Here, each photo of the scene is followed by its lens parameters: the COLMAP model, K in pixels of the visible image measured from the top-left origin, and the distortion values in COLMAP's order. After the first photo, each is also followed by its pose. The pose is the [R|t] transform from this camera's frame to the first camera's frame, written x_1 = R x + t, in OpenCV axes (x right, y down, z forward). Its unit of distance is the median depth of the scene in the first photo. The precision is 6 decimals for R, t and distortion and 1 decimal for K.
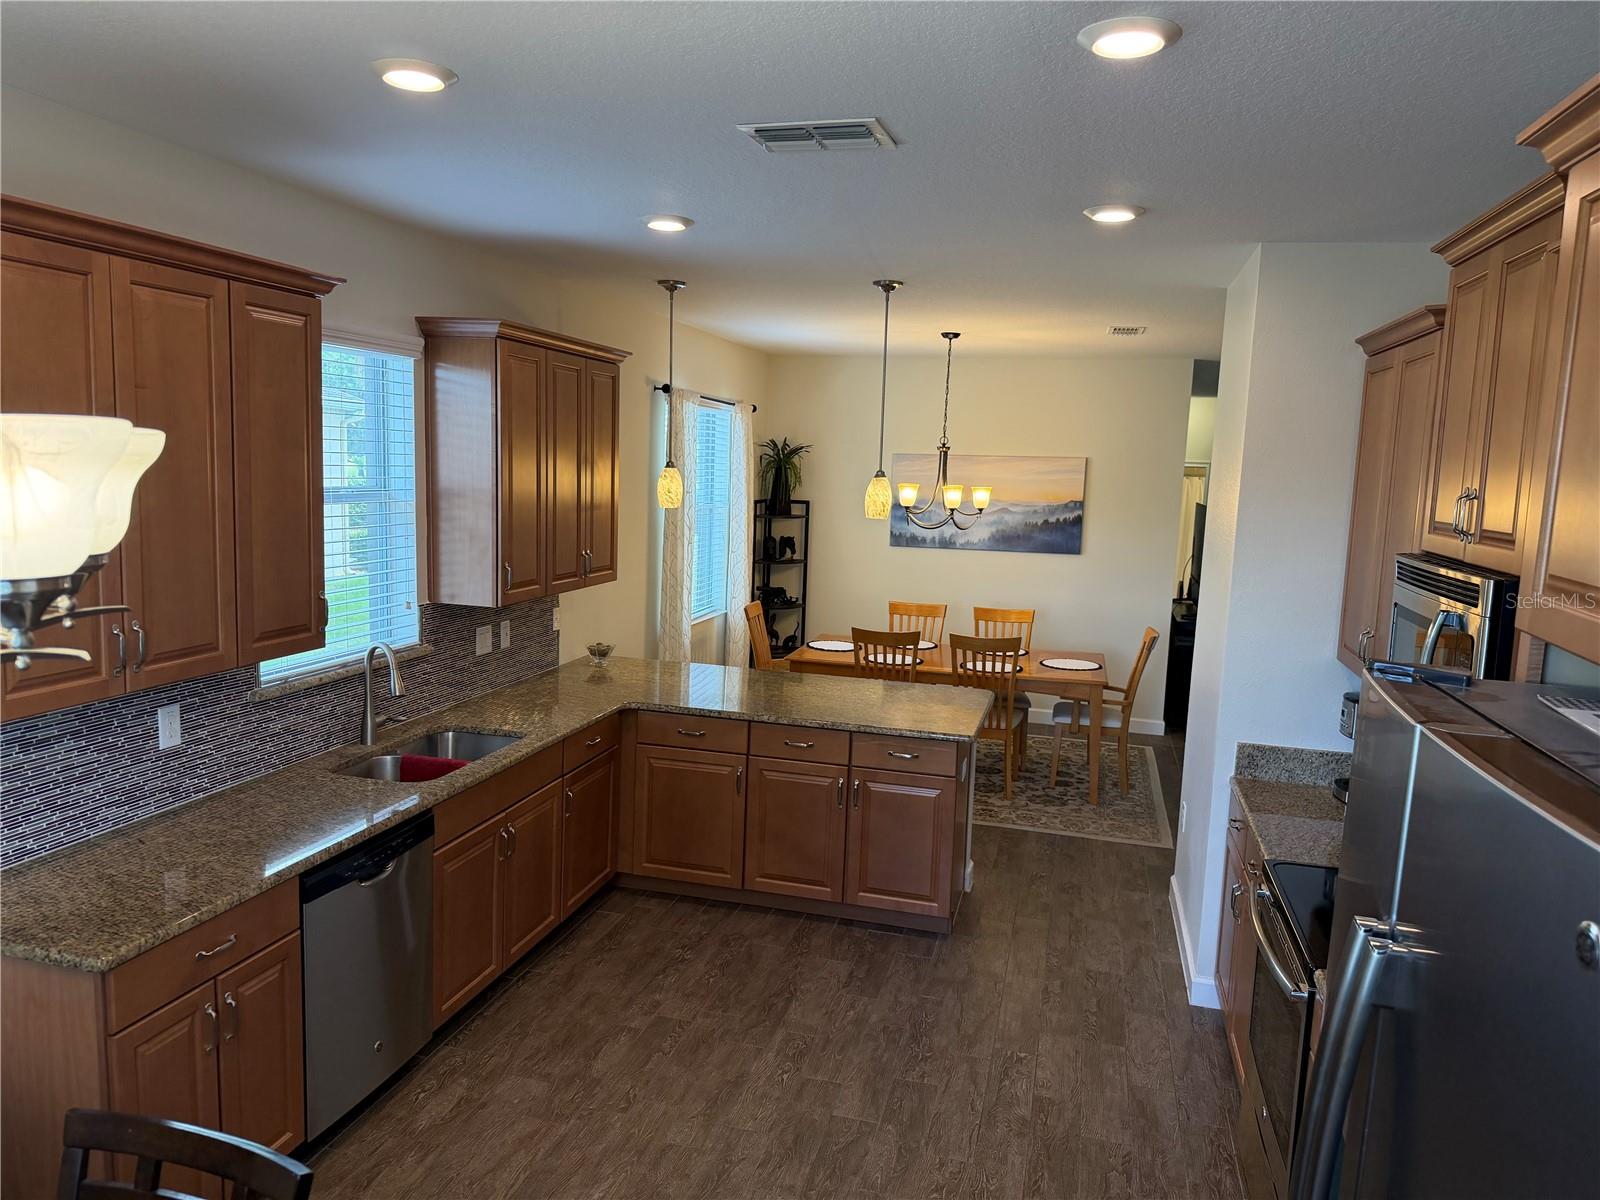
lens RADIAL K [[1114.9, 0, 791.4], [0, 1114.9, 607.7], [0, 0, 1]] dist [0.148593, -0.278853]
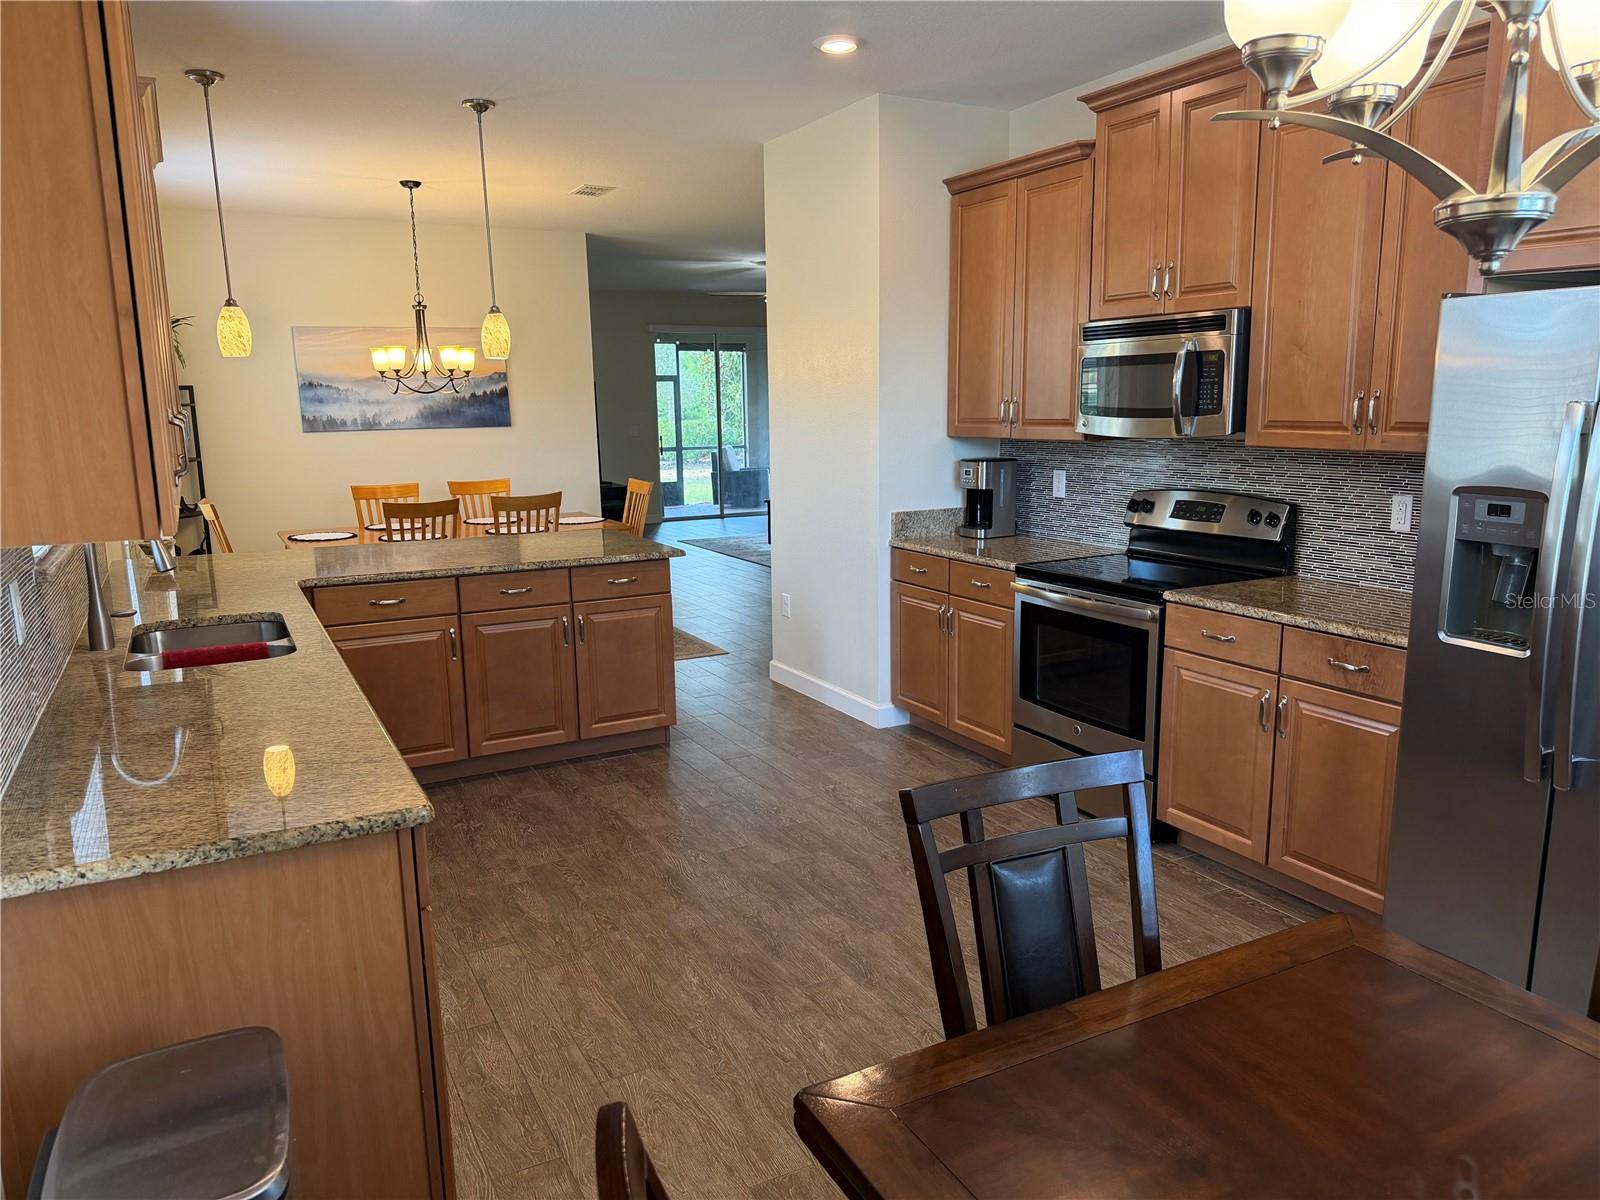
lens RADIAL K [[1121.3, 0, 796.4], [0, 1121.3, 605.8], [0, 0, 1]] dist [0.091529, -0.123136]
pose [[0.731998, -0.172631, 0.659073, -0.440367], [0.132875, 0.984963, 0.110414, 0.058996], [-0.668223, 0.006751, 0.743930, 0.122626]]
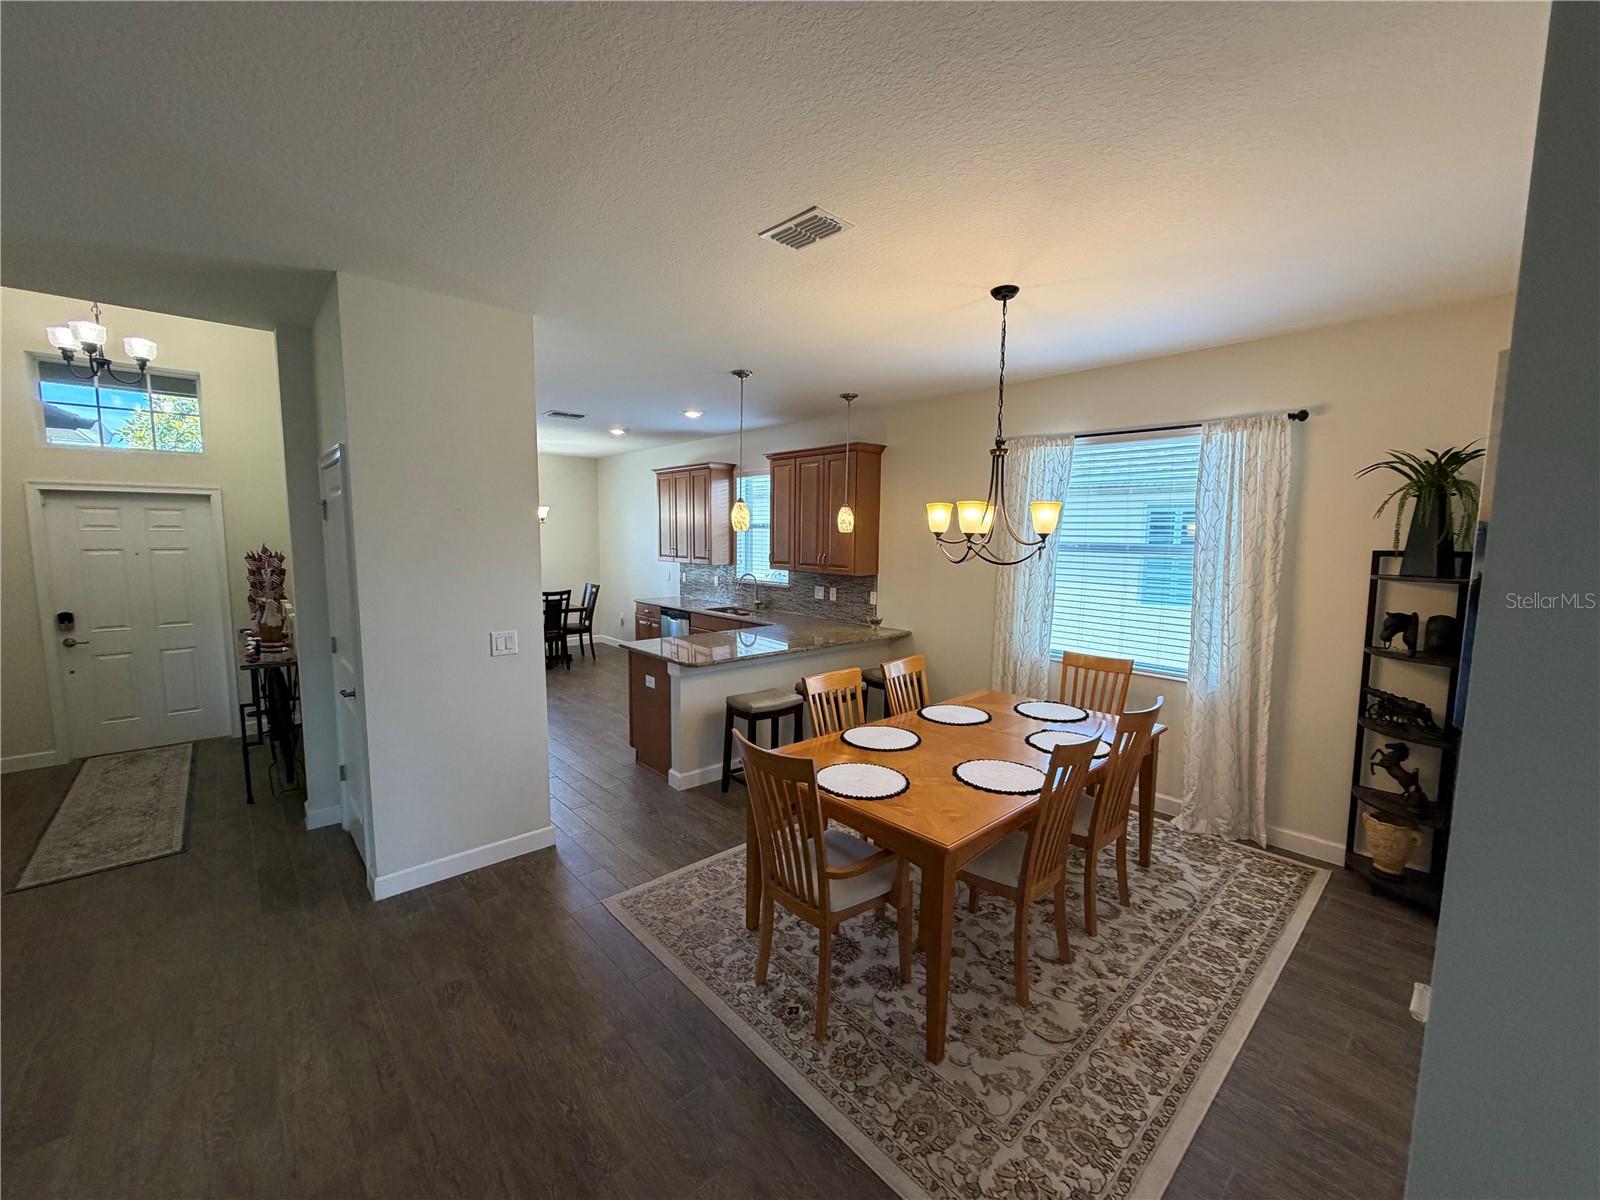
lens RADIAL K [[627.9, 0, 792.8], [0, 627.9, 607.9], [0, 0, 1]] dist [-0.001236, -0.000120]
pose [[-0.539820, 0.063142, -0.839409, 0.793214], [-0.137799, 0.977103, 0.162117, -0.135040], [0.830425, 0.203184, -0.518758, 1.617054]]
